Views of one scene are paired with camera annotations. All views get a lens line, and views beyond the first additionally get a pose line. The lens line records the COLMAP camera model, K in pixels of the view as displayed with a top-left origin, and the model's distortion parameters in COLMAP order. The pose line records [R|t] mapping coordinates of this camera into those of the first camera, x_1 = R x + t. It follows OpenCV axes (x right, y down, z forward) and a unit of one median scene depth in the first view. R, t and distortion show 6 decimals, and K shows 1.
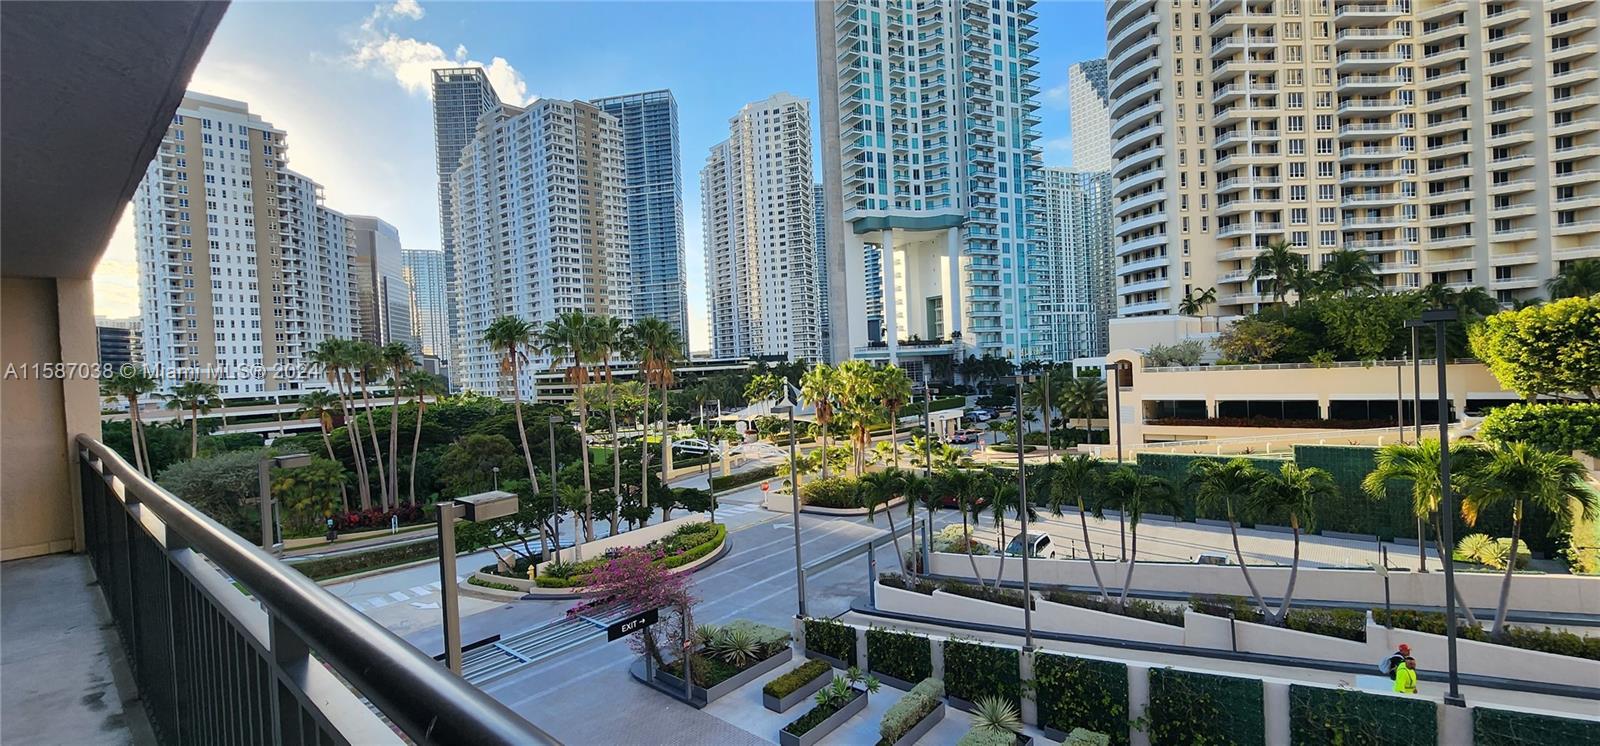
lens RADIAL K [[663.9, 0, 803.5], [0, 663.9, 382.5], [0, 0, 1]] dist [-0.002747, -0.000456]
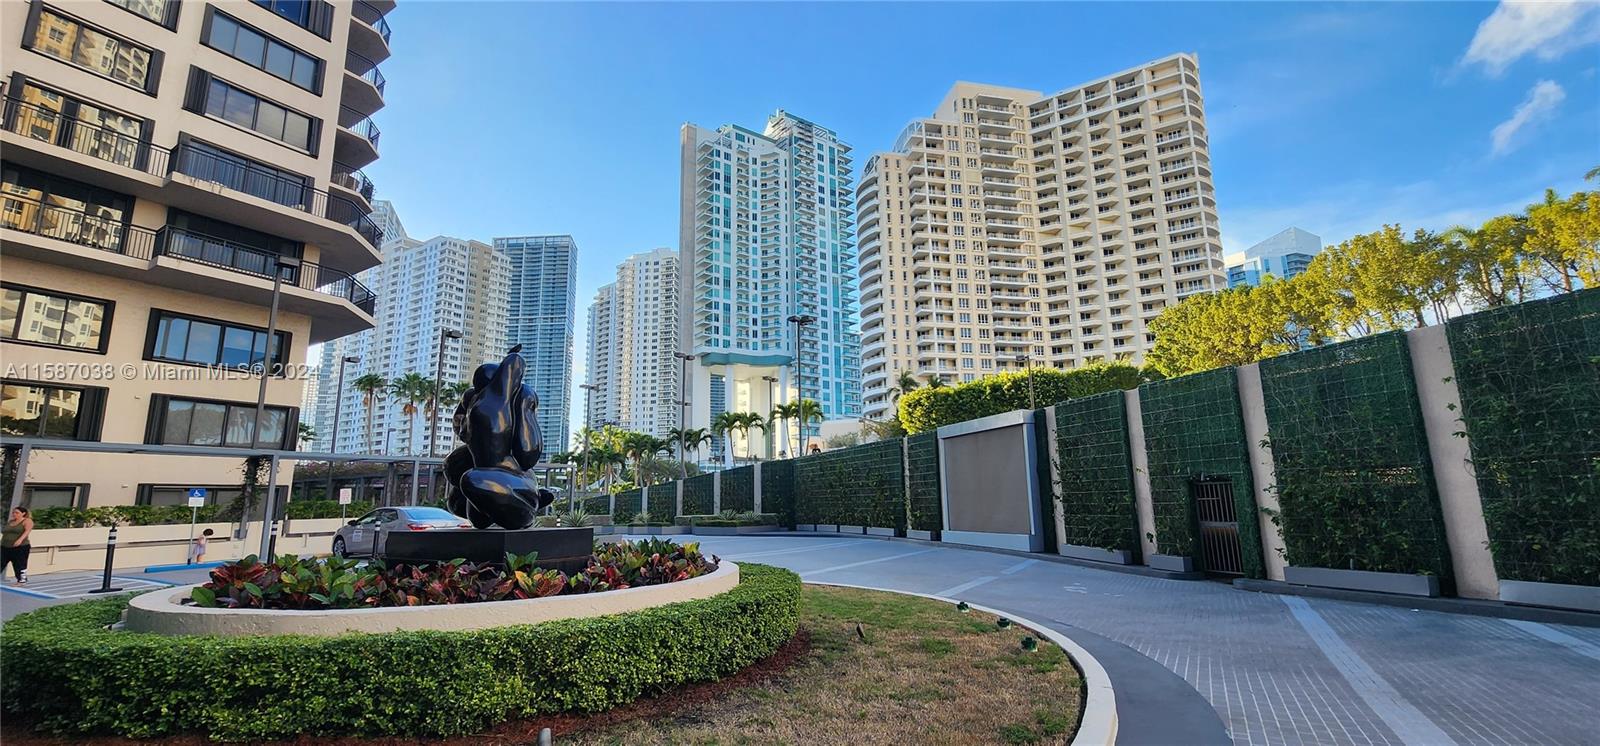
lens RADIAL K [[656.7, 0, 799.3], [0, 656.7, 383.6], [0, 0, 1]] dist [0.000900, -0.004102]
pose [[0.987964, 0.057198, 0.143718, 0.170106], [-0.025793, 0.977030, -0.211537, 0.111195], [-0.152516, 0.205284, 0.966746, -0.343736]]
